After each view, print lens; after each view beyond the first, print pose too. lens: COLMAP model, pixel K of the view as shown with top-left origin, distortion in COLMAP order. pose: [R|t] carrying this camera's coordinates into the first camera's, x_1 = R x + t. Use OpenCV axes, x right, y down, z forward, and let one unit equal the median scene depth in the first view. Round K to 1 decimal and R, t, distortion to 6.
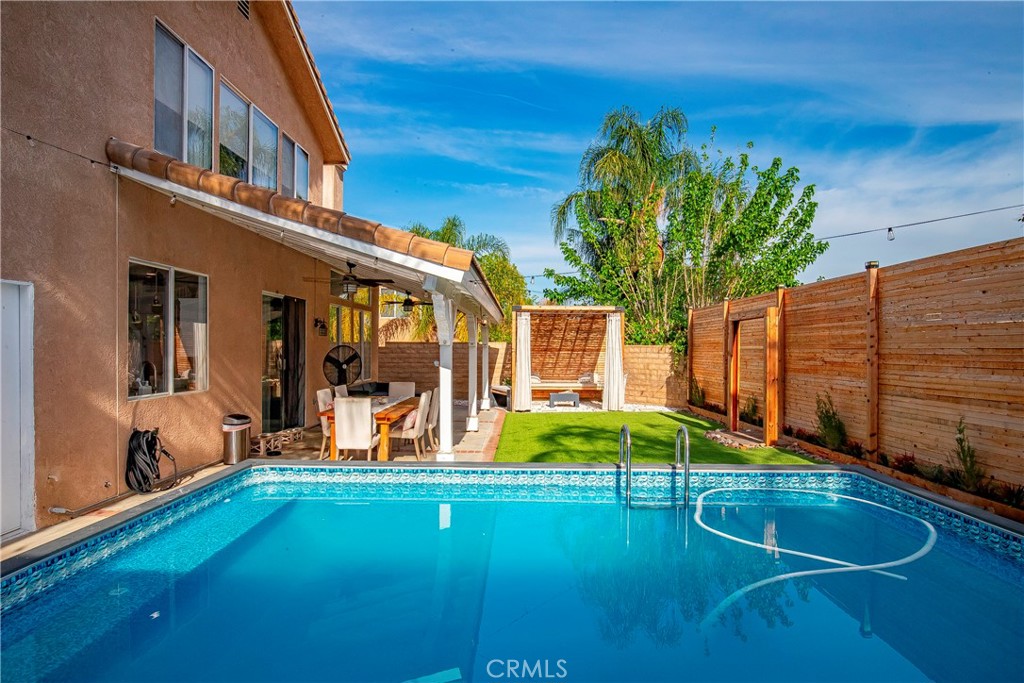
lens RADIAL K [[564.9, 0, 513.7], [0, 564.9, 350.6], [0, 0, 1]] dist [-0.012019, -0.000029]
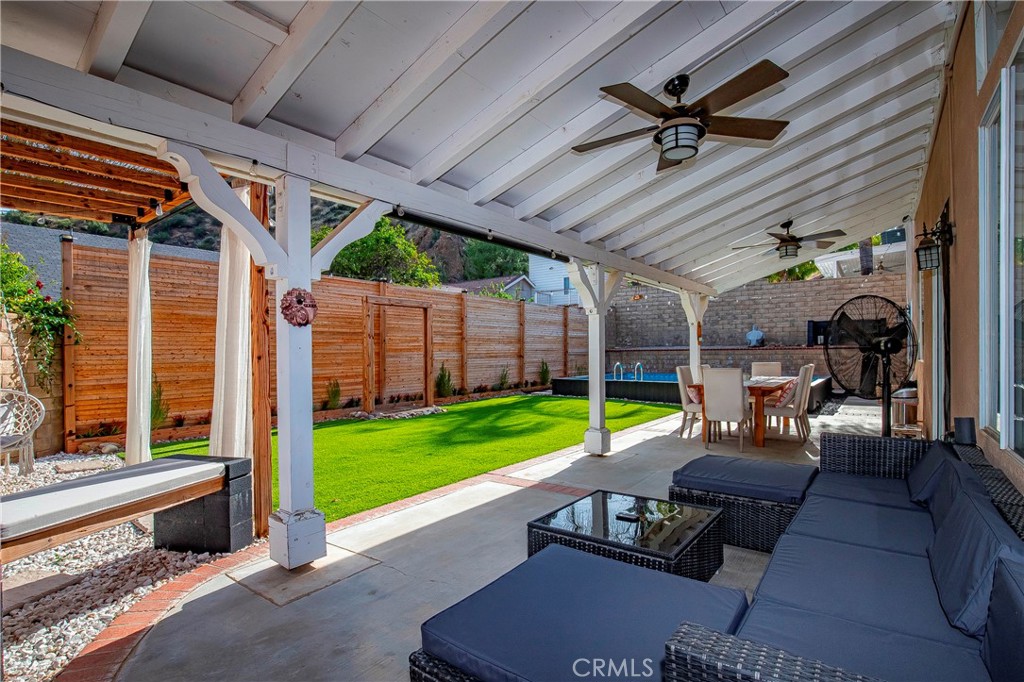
lens RADIAL K [[500.8, 0, 513.1], [0, 500.8, 354.1], [0, 0, 1]] dist [-0.027576, 0.000373]
pose [[-0.809272, -0.002201, 0.587430, -0.481626], [0.006792, 0.999891, 0.013104, 0.039206], [-0.587395, 0.014594, -0.809169, 2.259553]]
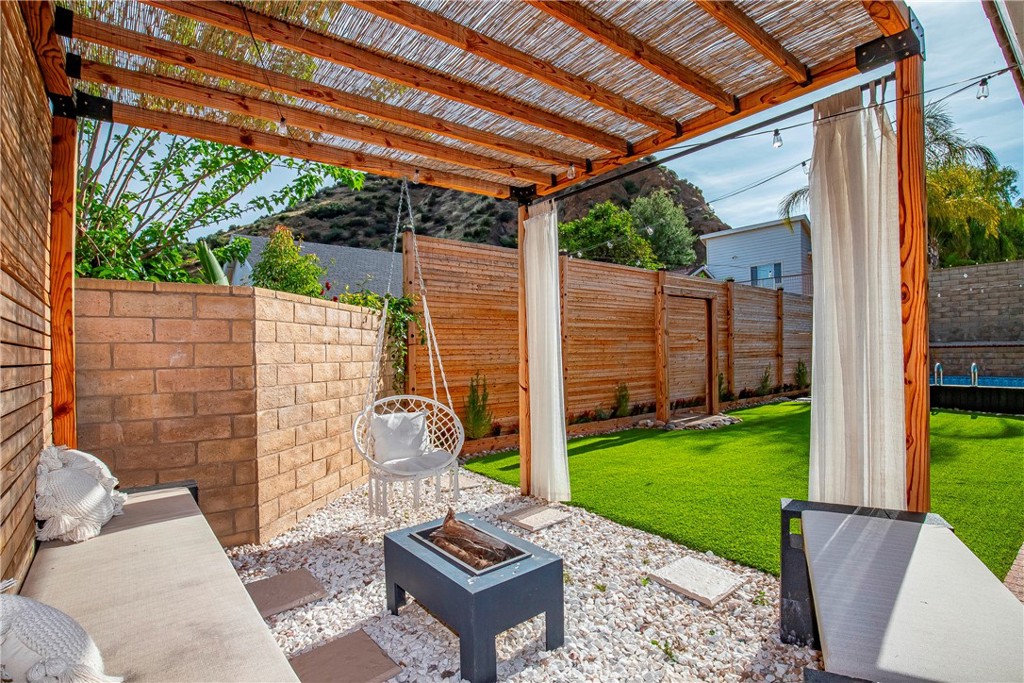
lens RADIAL K [[508.4, 0, 511.3], [0, 508.4, 351.7], [0, 0, 1]] dist [-0.034731, 0.009704]
pose [[-0.637532, 0.005991, 0.770401, -0.081179], [0.015826, 0.999861, 0.005321, 0.038521], [-0.770261, 0.015585, -0.637538, 2.412620]]
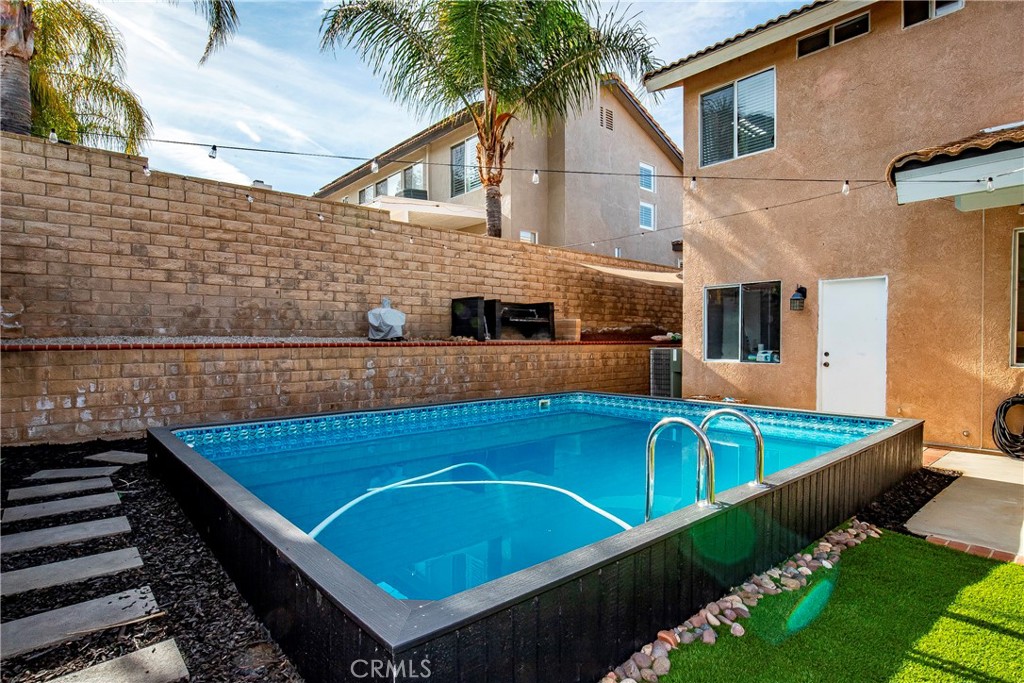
lens RADIAL K [[532.6, 0, 512.3], [0, 532.6, 352.4], [0, 0, 1]] dist [-0.019080, 0.000106]
pose [[-0.743741, 0.007867, -0.668421, 0.545354], [-0.009569, 0.999703, 0.022412, 0.041463], [0.668399, 0.023065, -0.743445, 0.906094]]
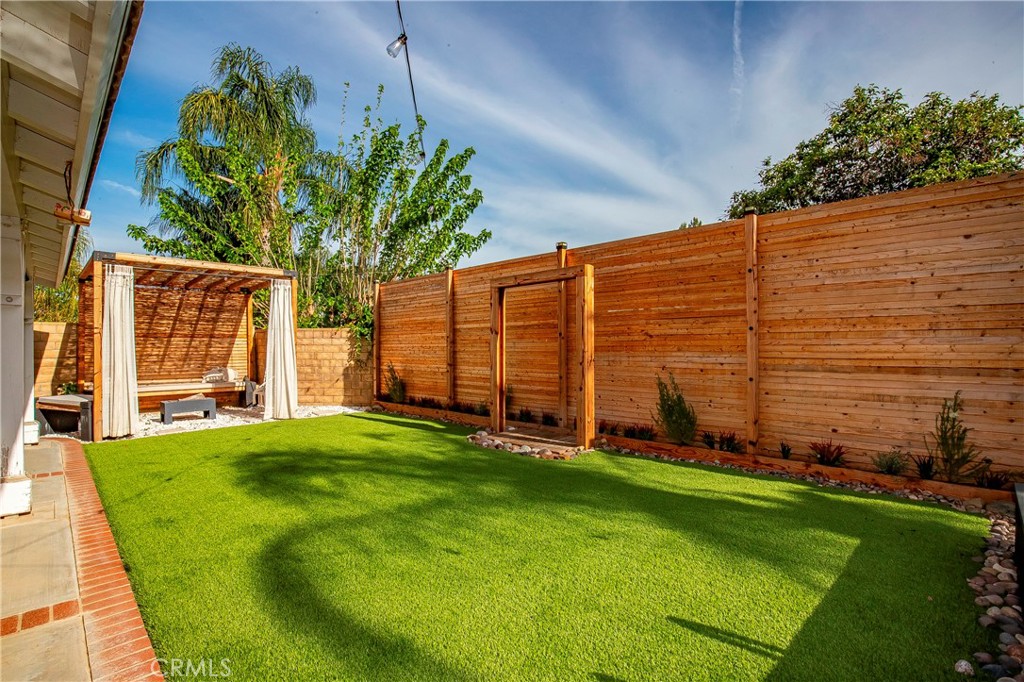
lens RADIAL K [[477.6, 0, 512.4], [0, 477.6, 345.0], [0, 0, 1]] dist [-0.030261, 0.001063]
pose [[0.697437, -0.007719, 0.716605, -0.088786], [0.011118, 0.999938, -0.000050, 0.036354], [-0.716560, 0.008002, 0.697480, 0.770616]]
